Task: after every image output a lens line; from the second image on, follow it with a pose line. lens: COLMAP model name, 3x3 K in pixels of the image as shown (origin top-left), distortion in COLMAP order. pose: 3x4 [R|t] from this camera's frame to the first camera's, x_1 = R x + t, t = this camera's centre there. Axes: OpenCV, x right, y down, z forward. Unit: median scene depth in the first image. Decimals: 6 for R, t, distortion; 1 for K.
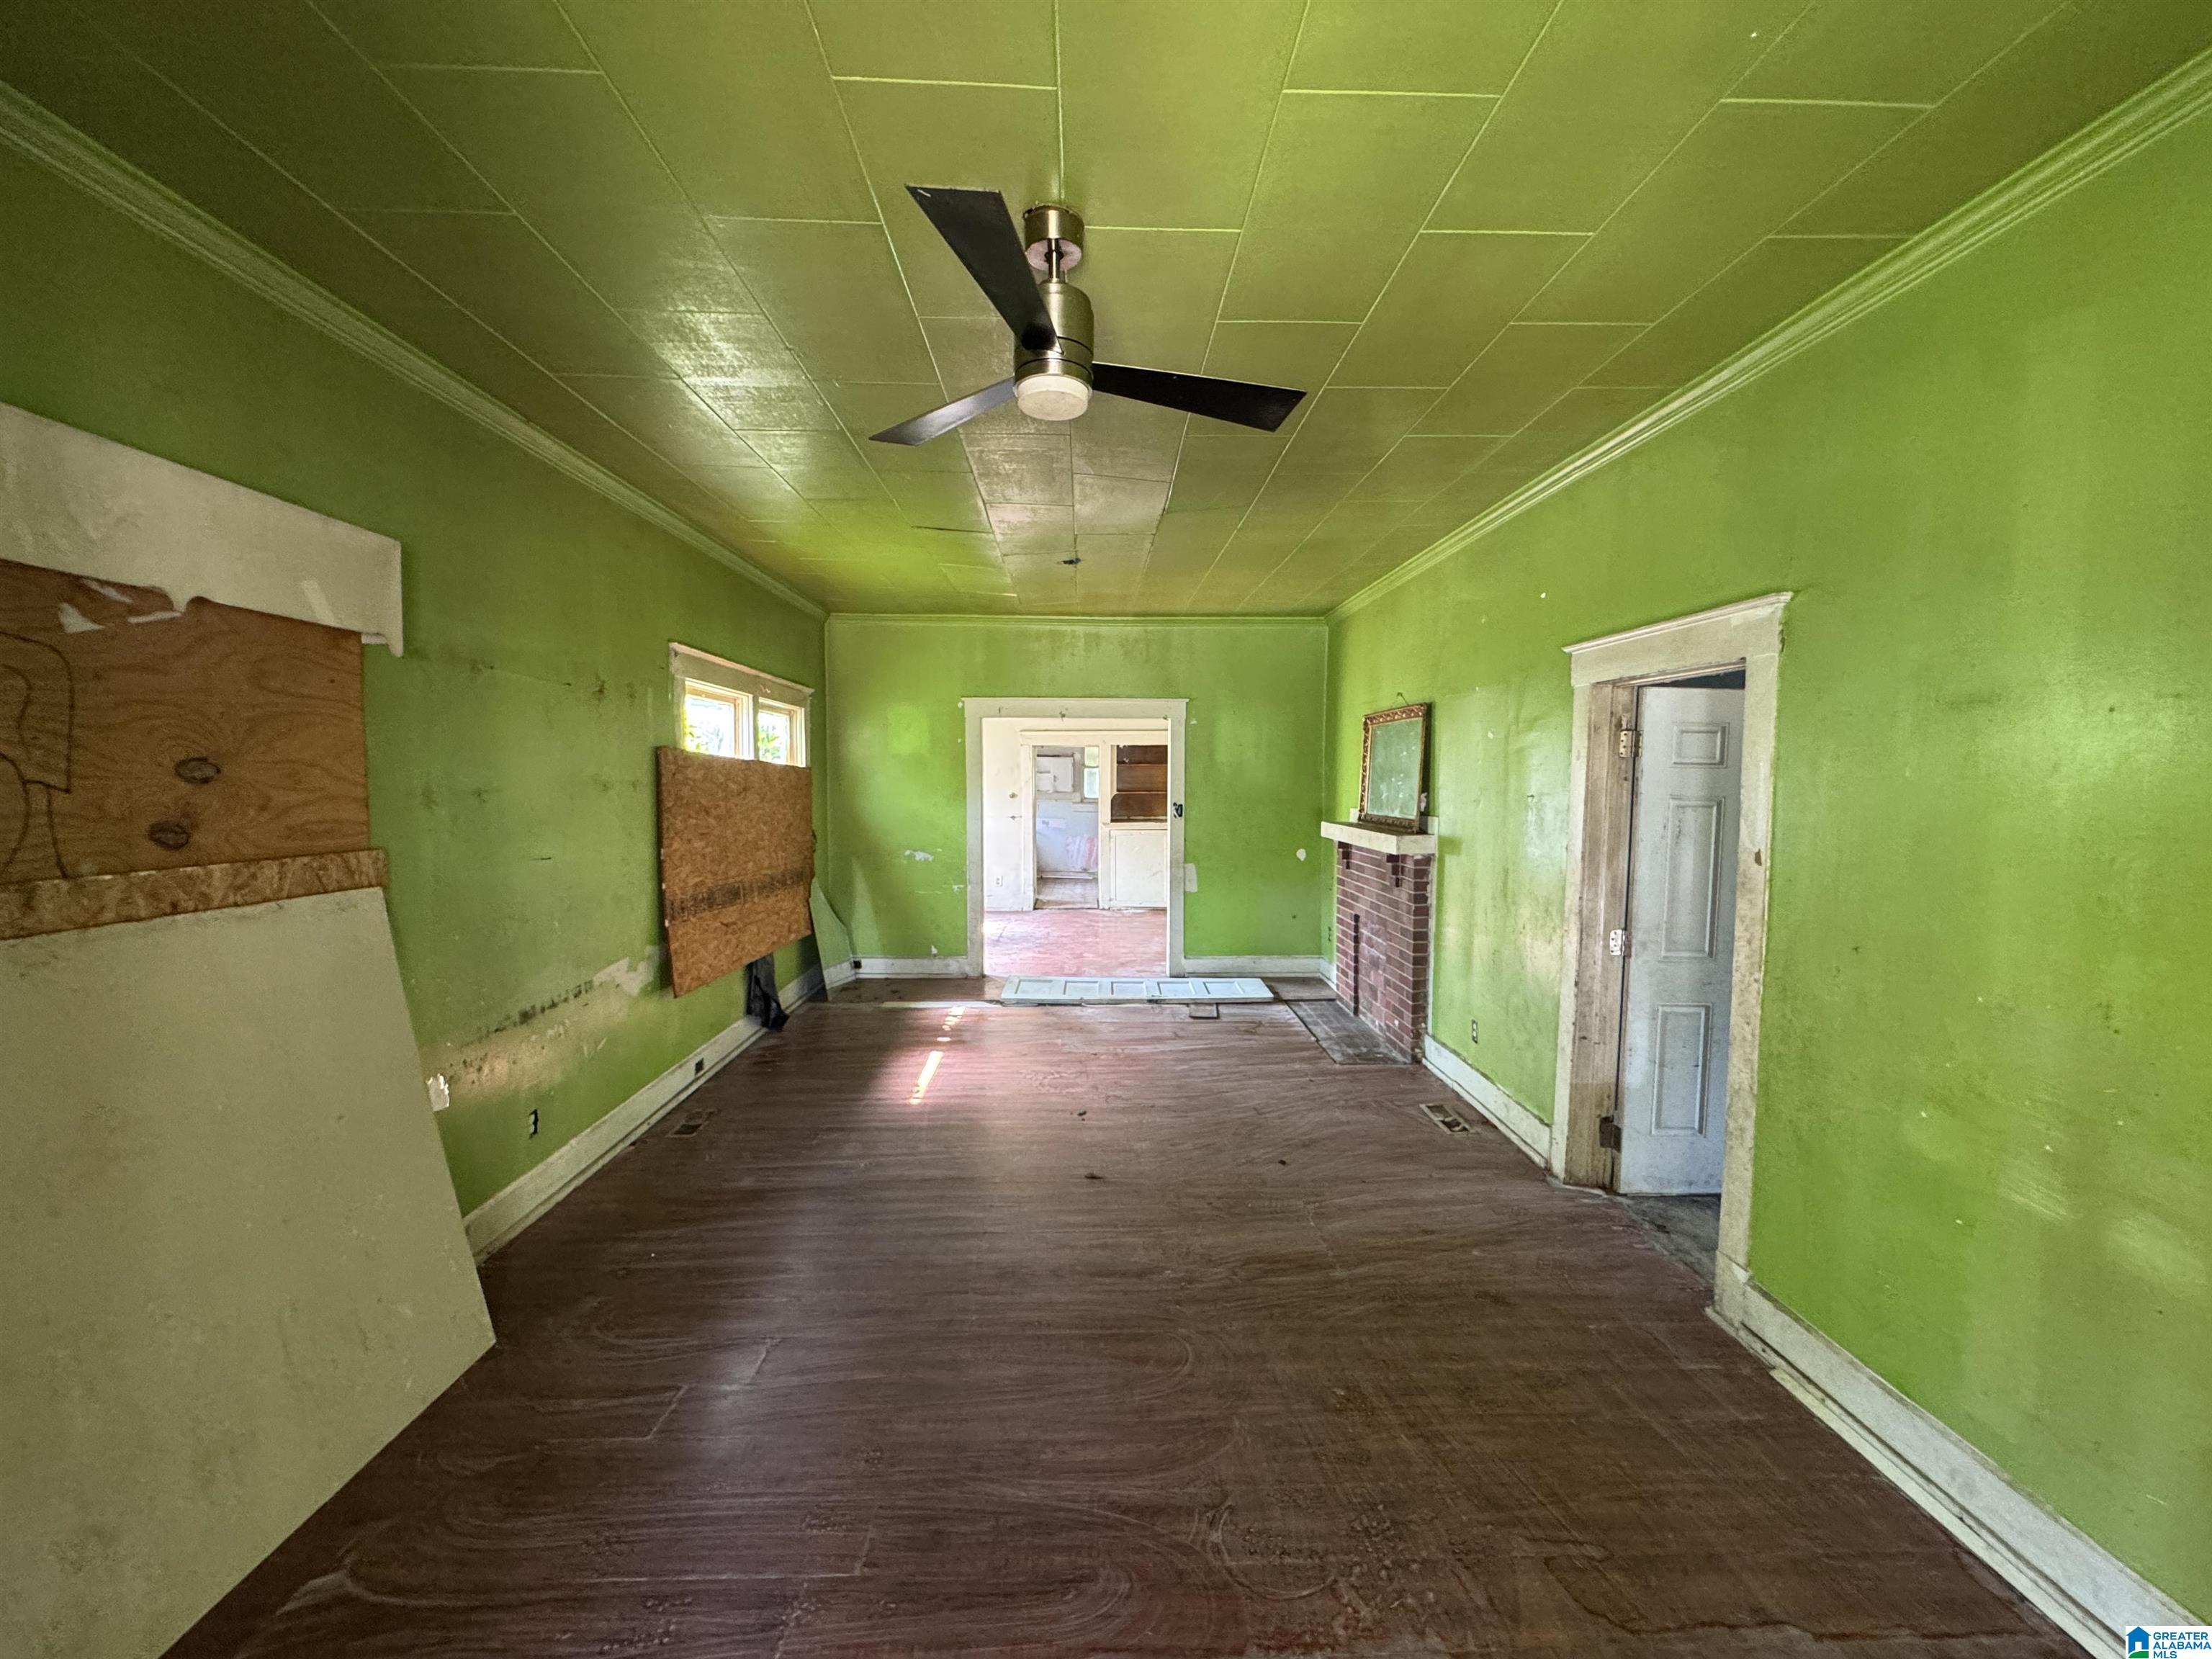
lens RADIAL K [[888.5, 0, 1106.4], [0, 888.5, 834.7], [0, 0, 1]] dist [-0.006174, 0.001312]
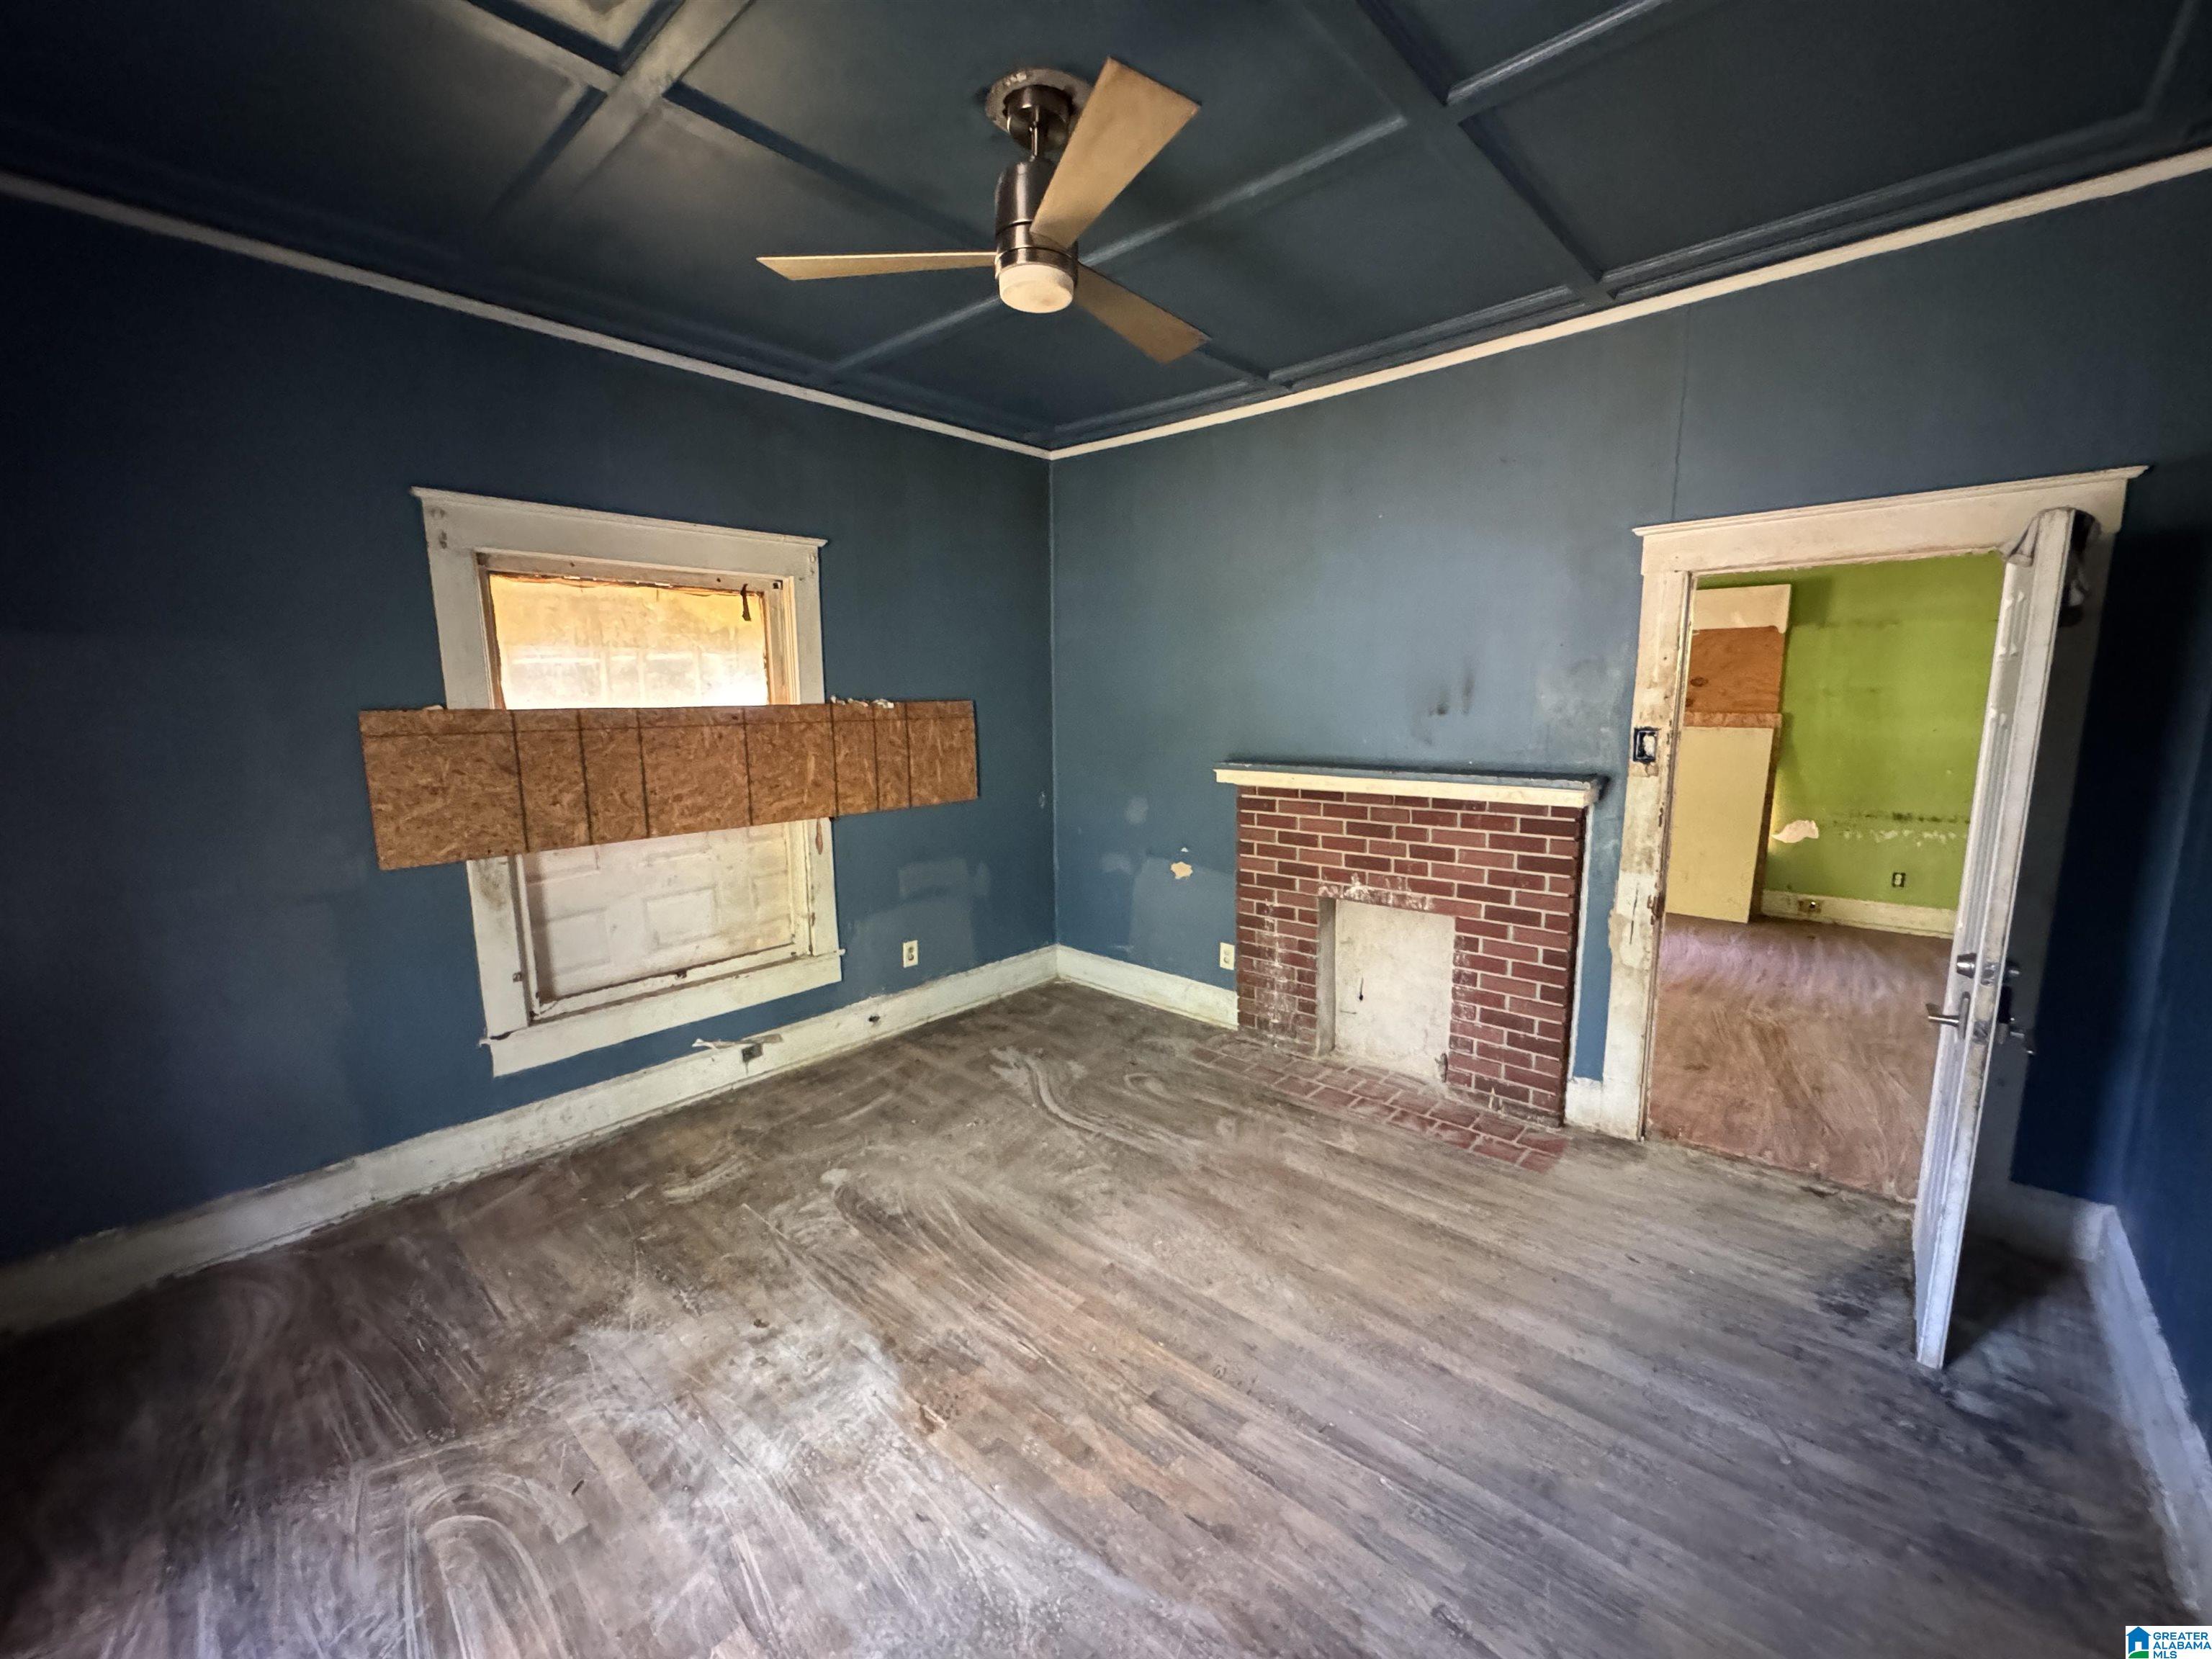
lens RADIAL K [[888.5, 0, 1103.4], [0, 888.5, 833.4], [0, 0, 1]] dist [-0.006174, 0.001312]
pose [[-0.687582, 0.117455, -0.716544, 1.358885], [-0.038465, 0.979552, 0.197478, -0.042319], [0.725087, 0.163345, -0.669005, 0.810541]]
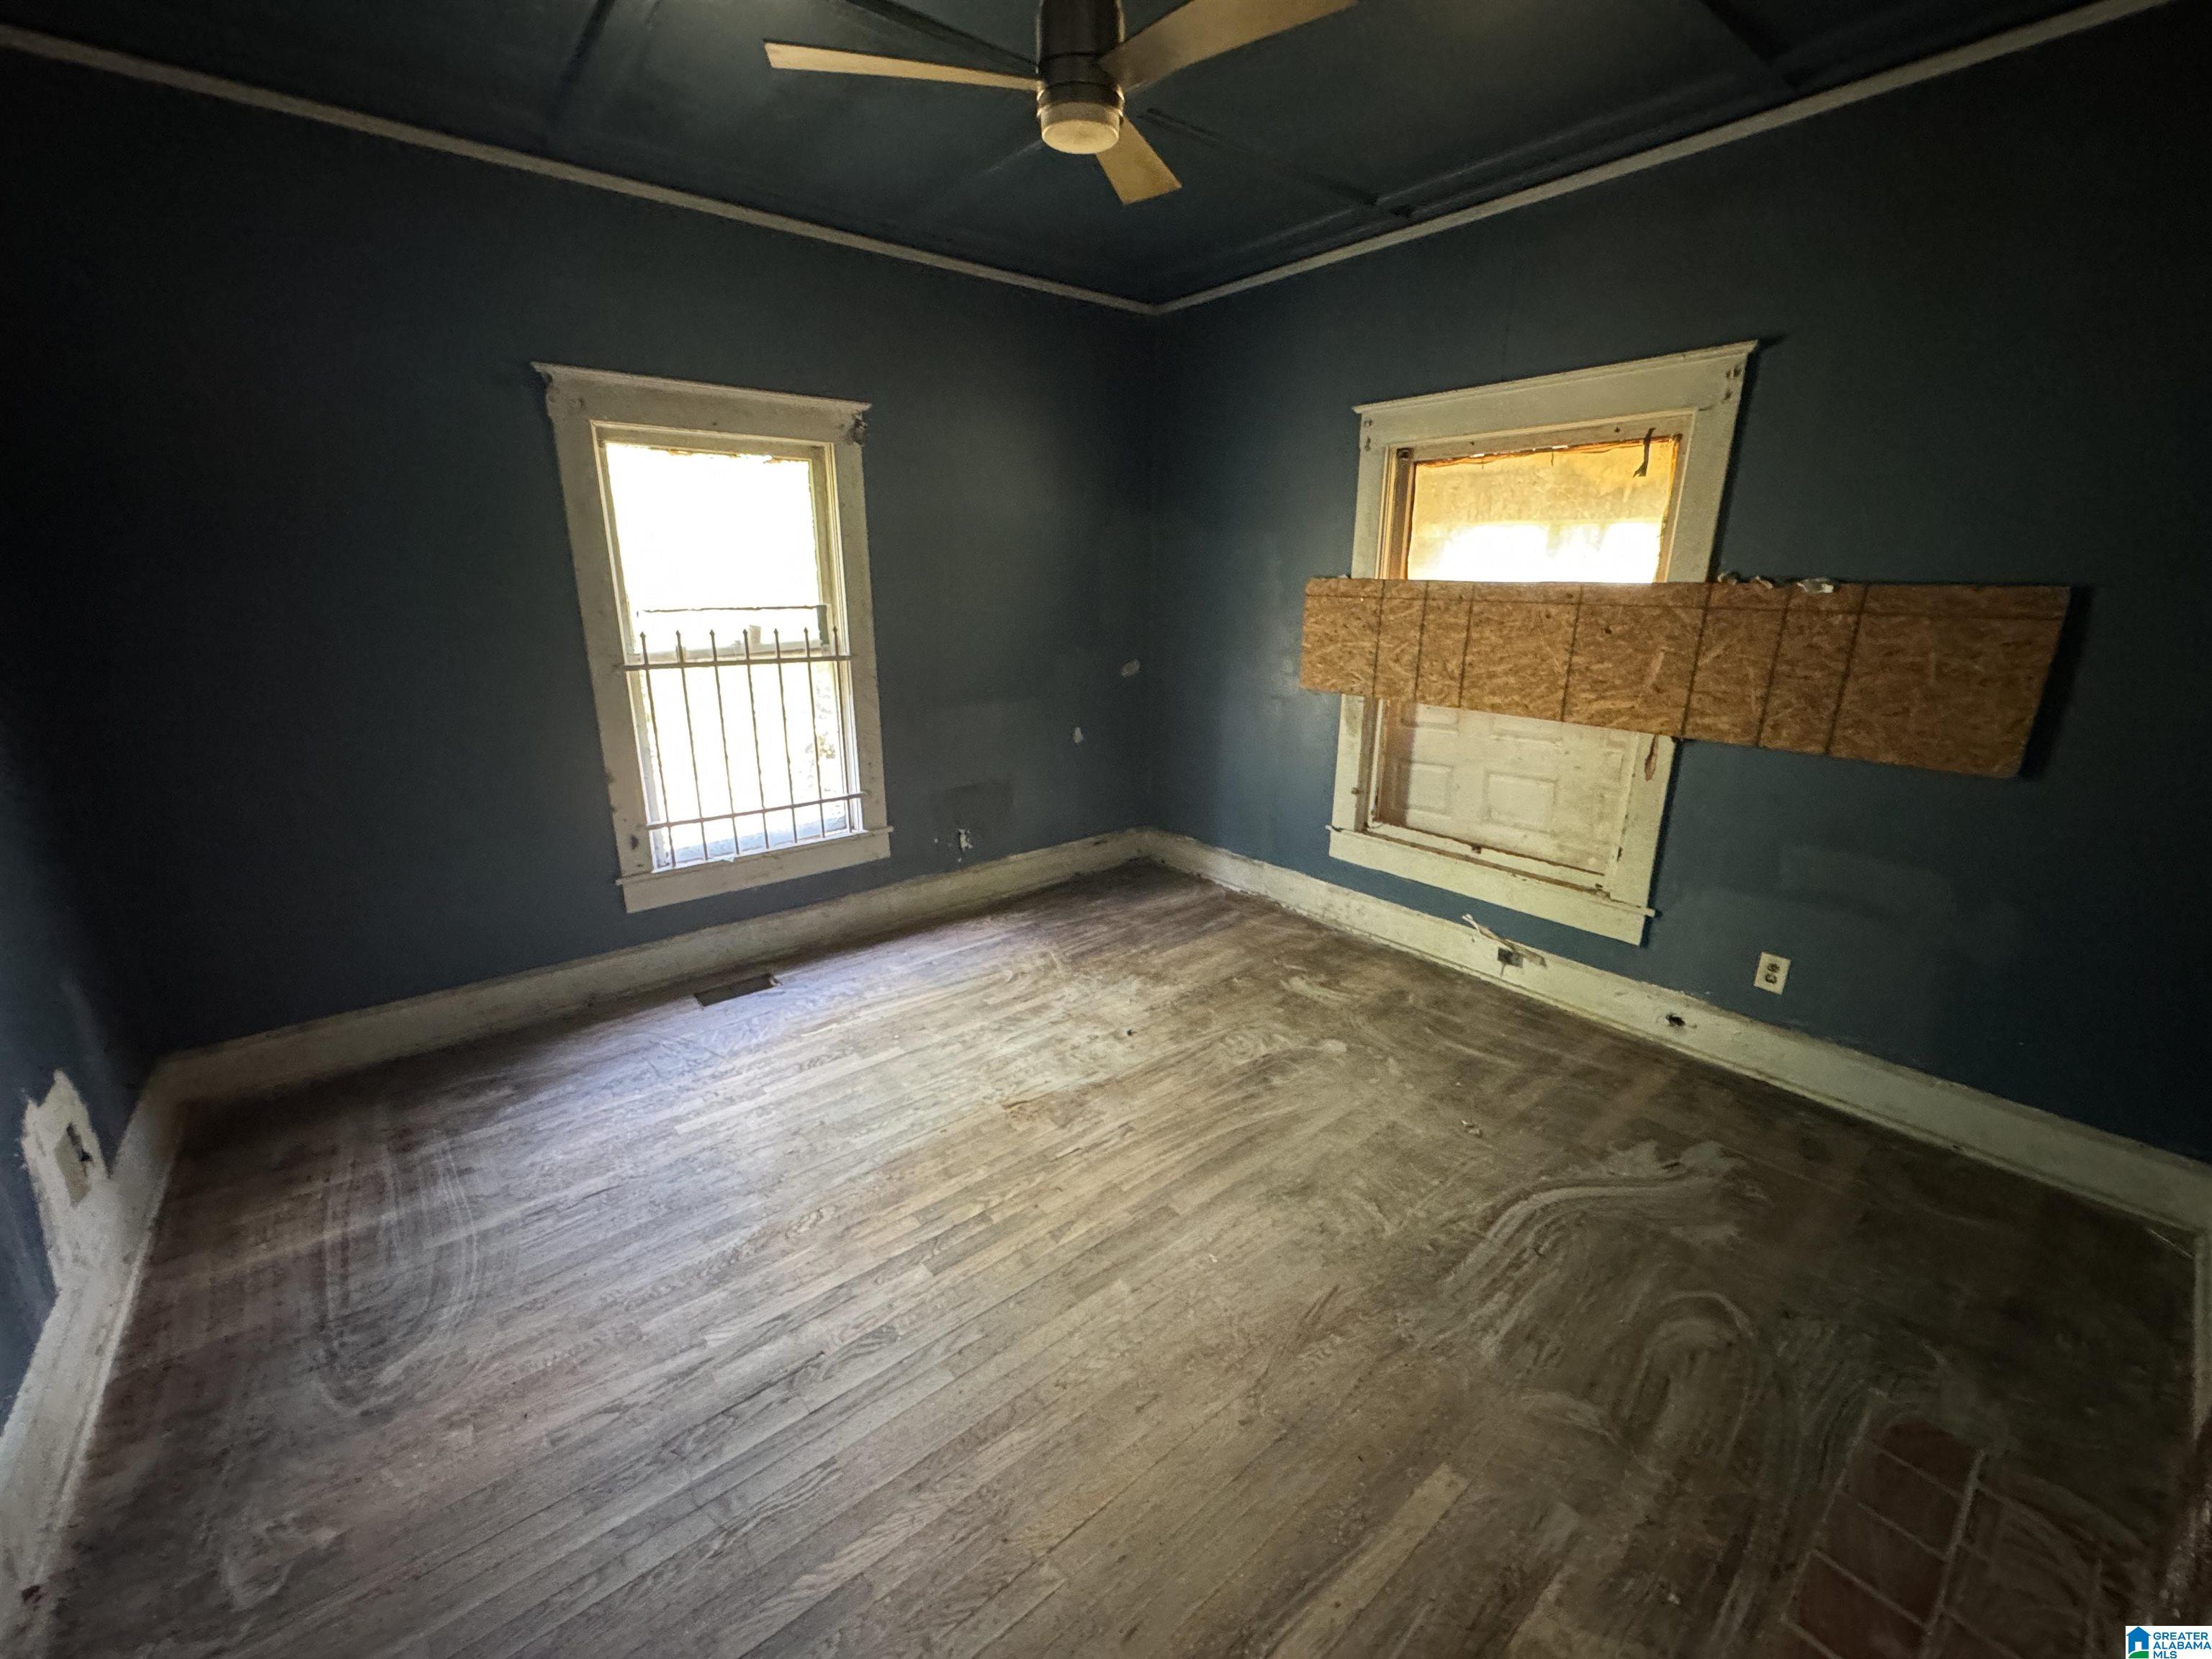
lens RADIAL K [[888.5, 0, 1107.7], [0, 888.5, 834.6], [0, 0, 1]] dist [-0.006174, 0.001312]
pose [[-0.609407, -0.228990, 0.759070, 0.585202], [0.046126, 0.945524, 0.322269, -0.038013], [-0.791515, 0.231406, -0.565646, 0.746816]]
